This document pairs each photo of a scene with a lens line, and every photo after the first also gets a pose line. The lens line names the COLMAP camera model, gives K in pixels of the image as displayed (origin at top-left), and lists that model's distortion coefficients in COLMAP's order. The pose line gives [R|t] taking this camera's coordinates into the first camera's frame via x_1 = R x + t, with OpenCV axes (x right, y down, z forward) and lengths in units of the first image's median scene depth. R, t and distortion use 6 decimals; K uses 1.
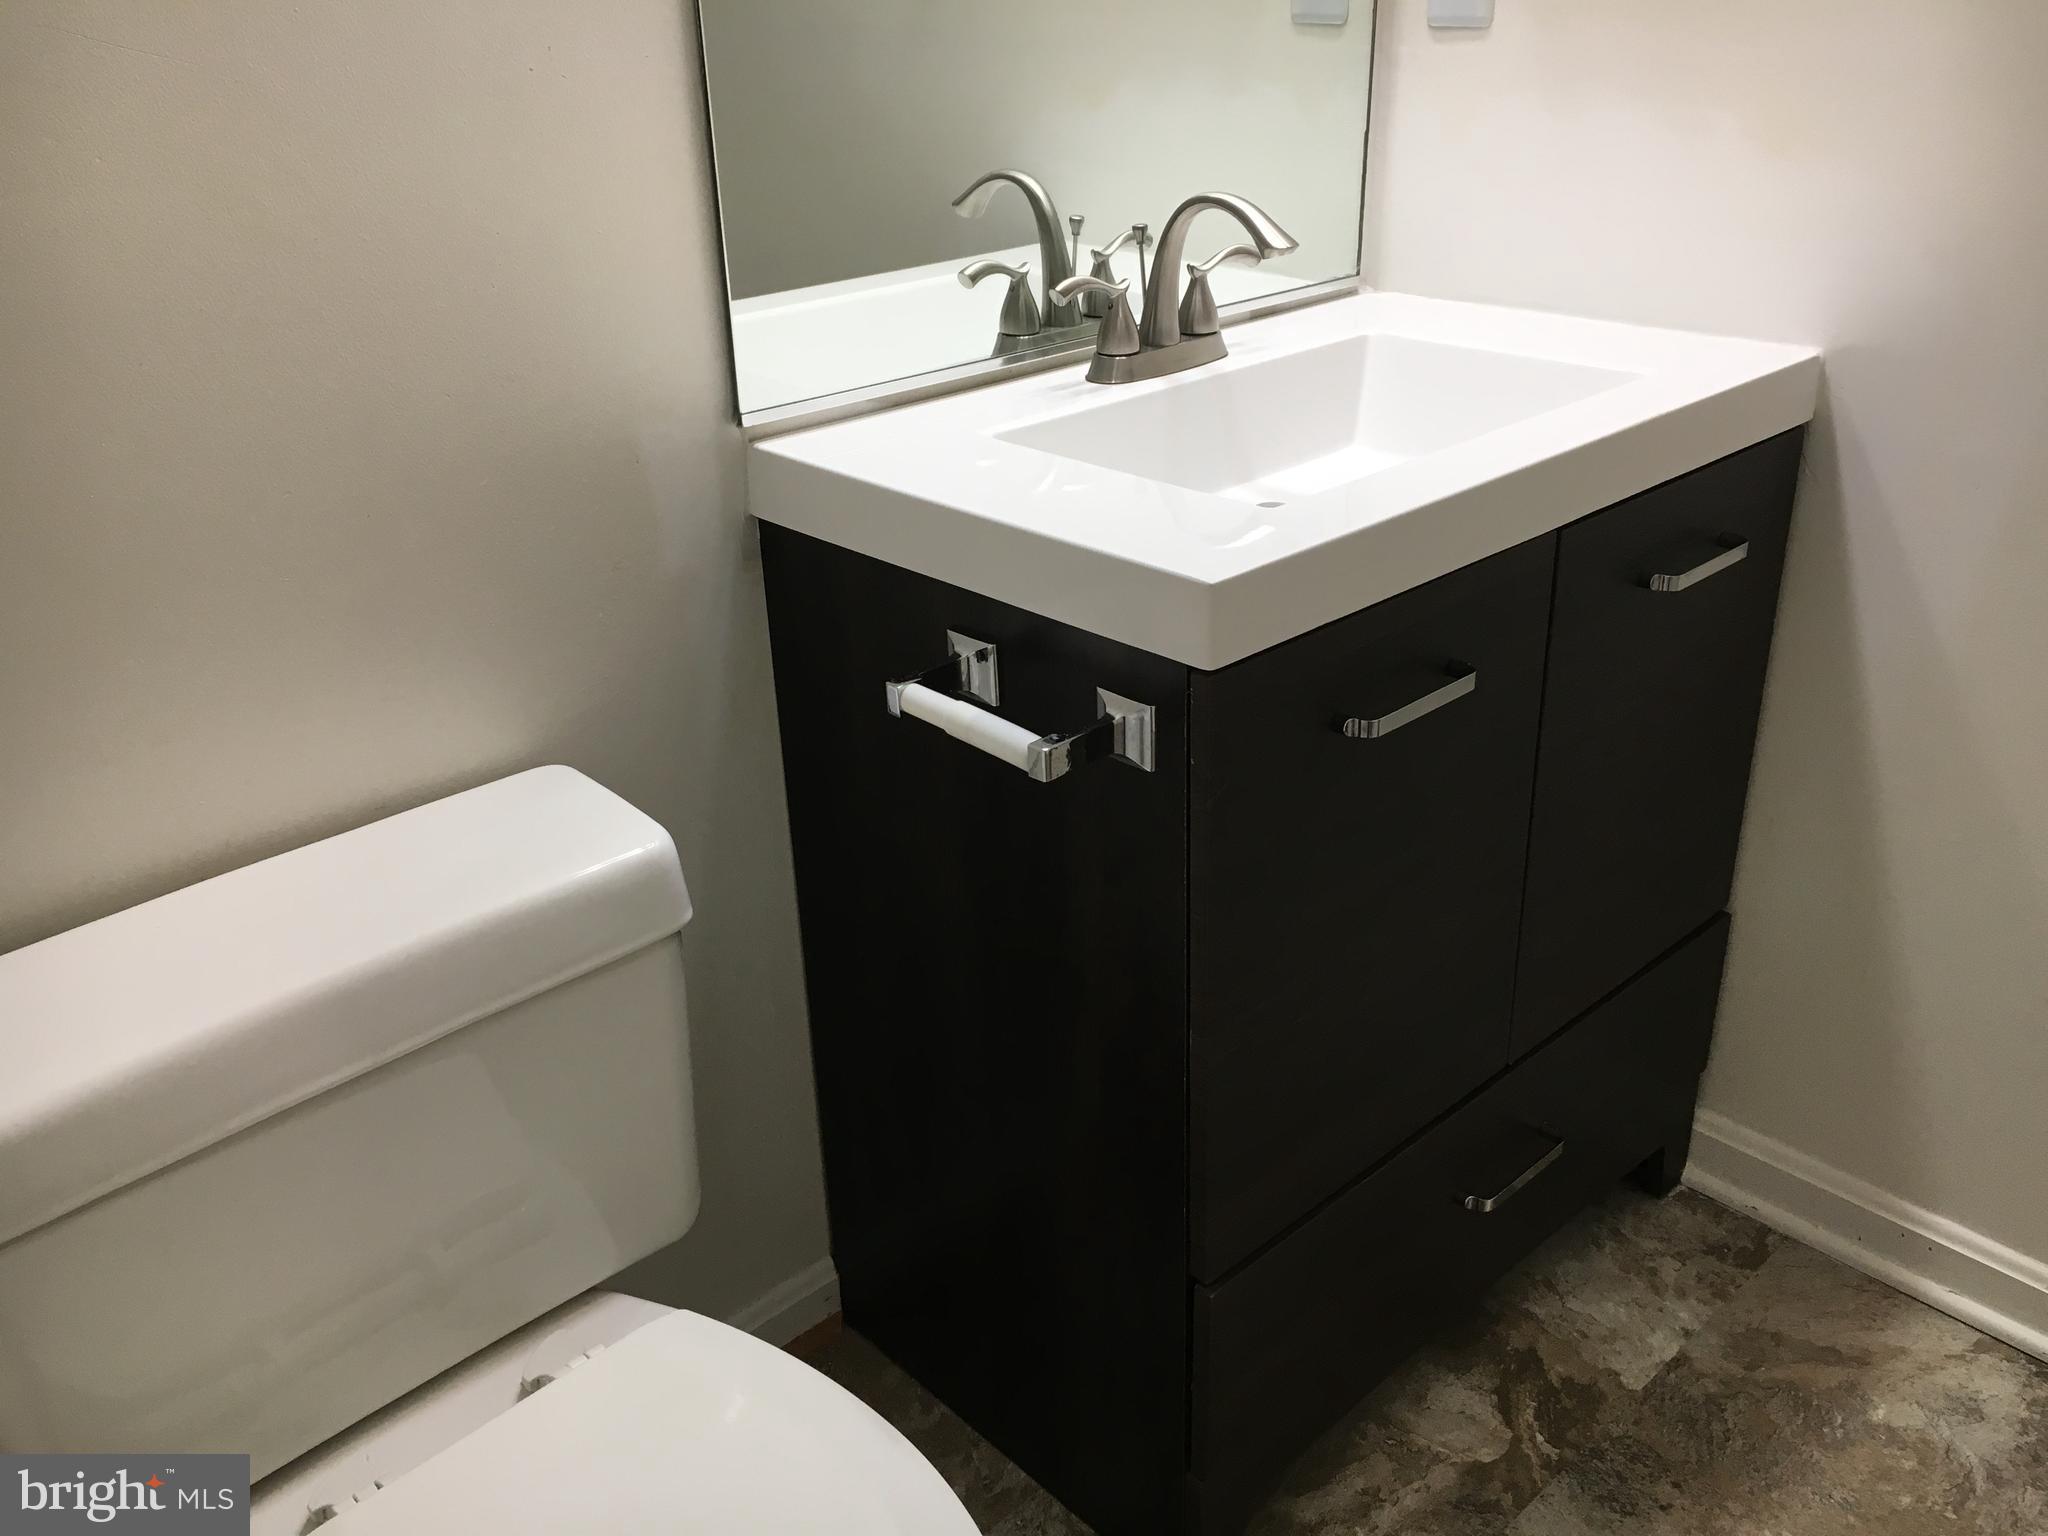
lens RADIAL K [[1740.3, 0, 1022.2], [0, 1740.3, 769.8], [0, 0, 1]] dist [0.077602, -0.053119]
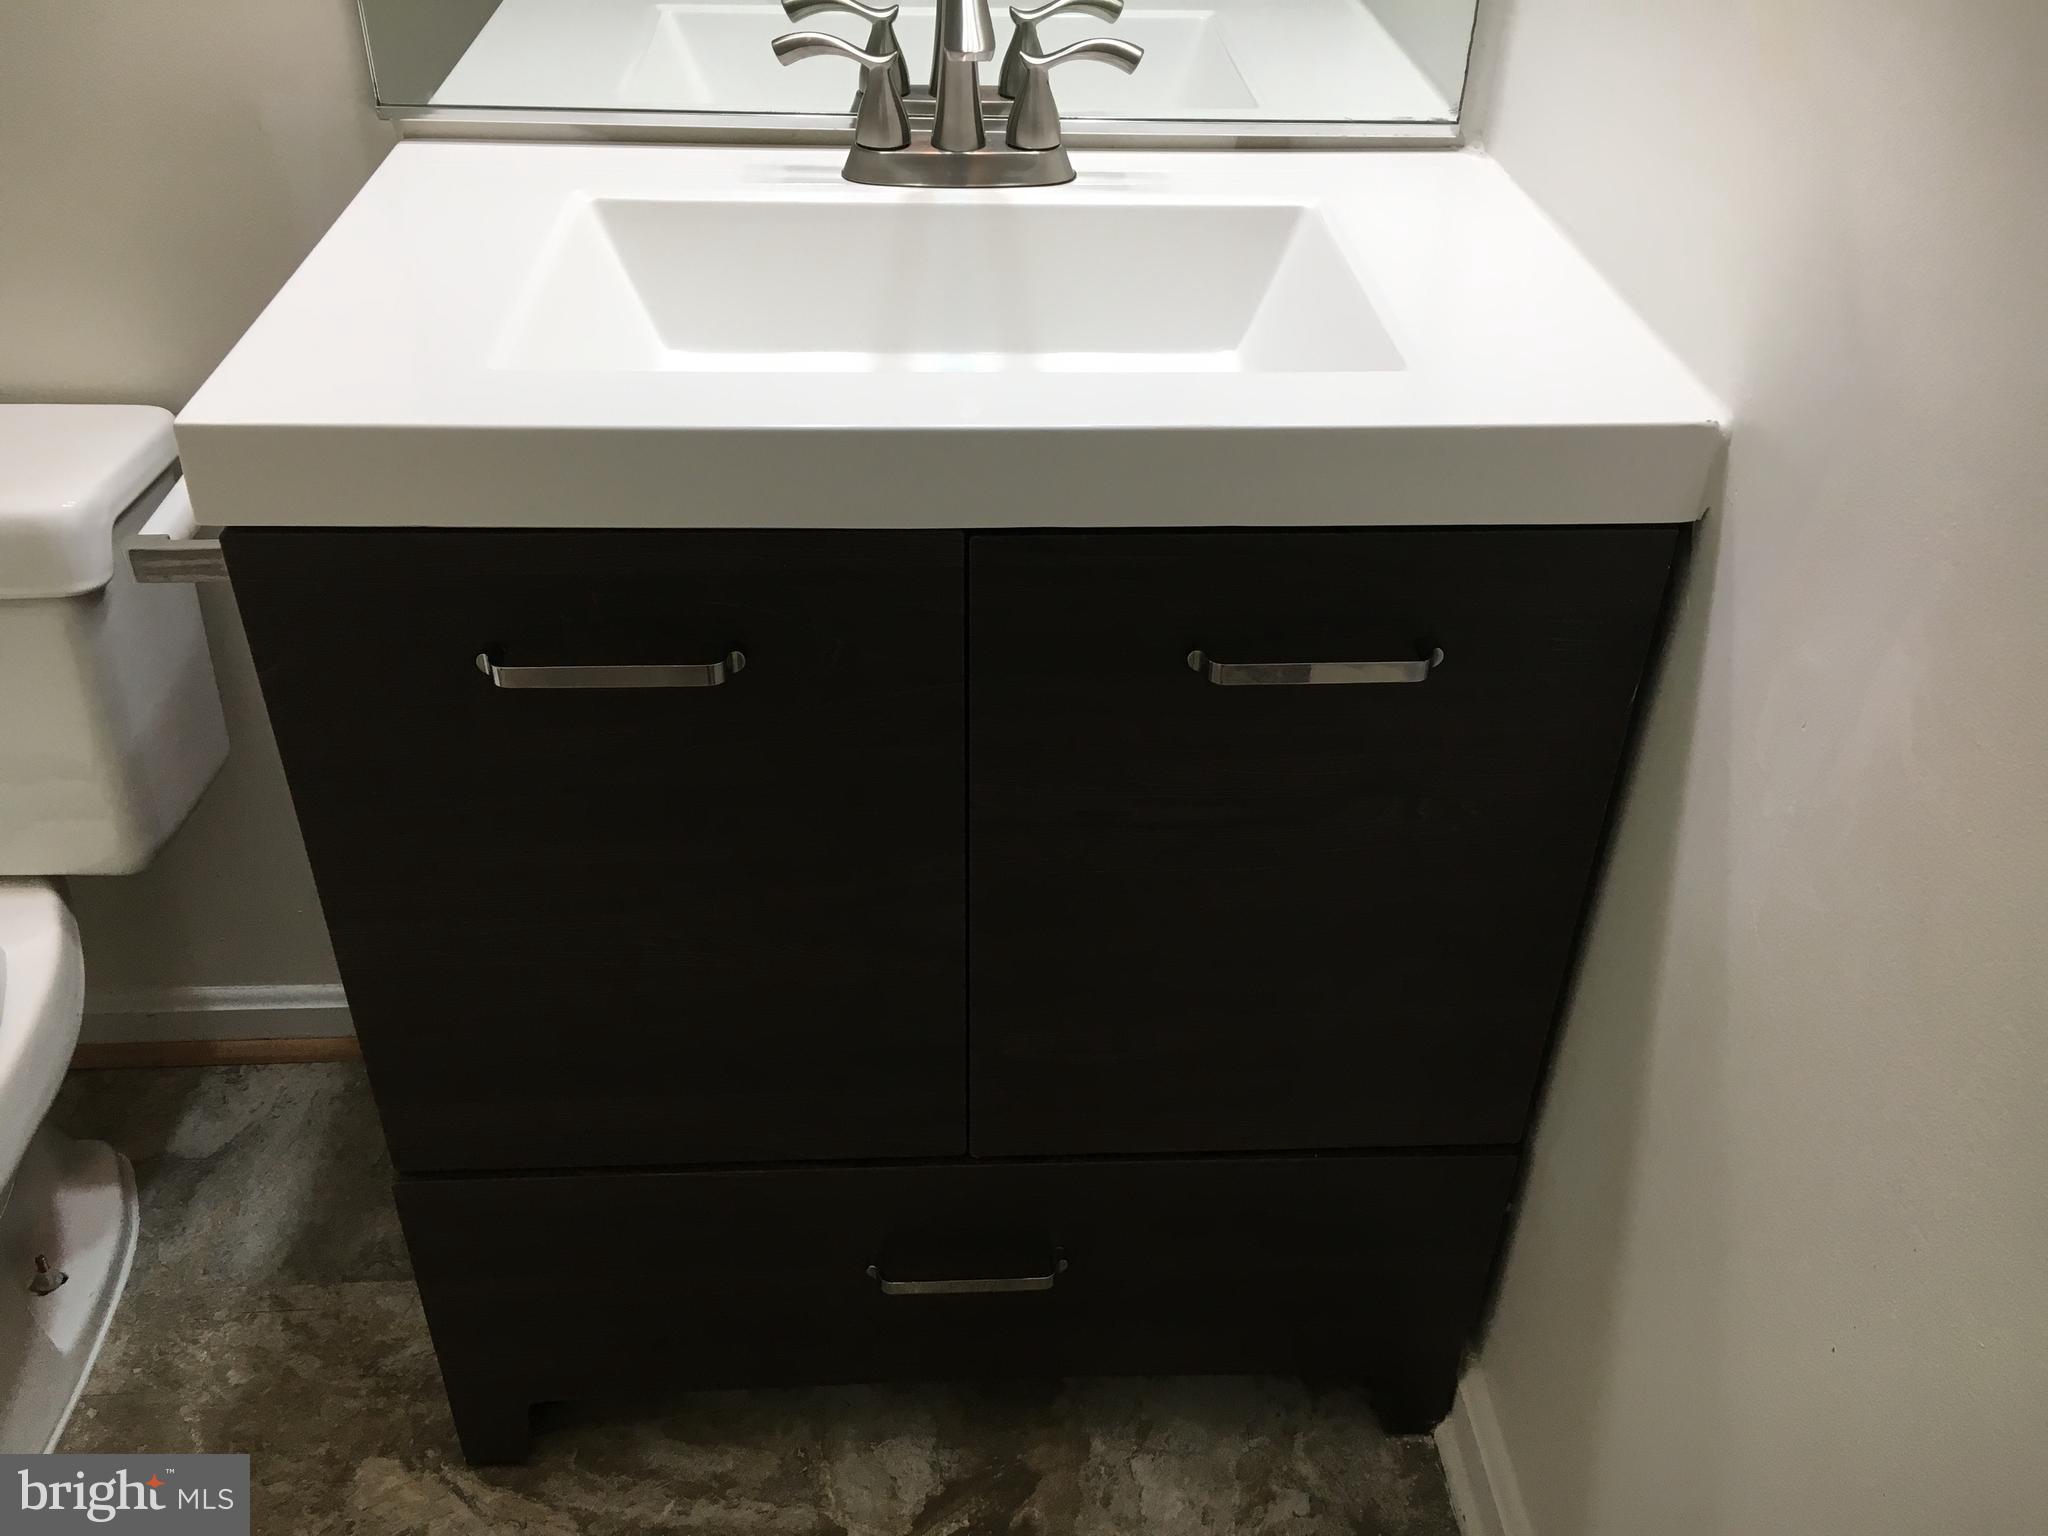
lens RADIAL K [[1740.3, 0, 1023.0], [0, 1740.3, 766.5], [0, 0, 1]] dist [0.077602, -0.053119]
pose [[0.764037, 0.408707, -0.499206, 0.581960], [-0.317240, 0.911745, 0.260921, -0.195645], [0.561789, -0.040985, 0.826265, 0.338401]]
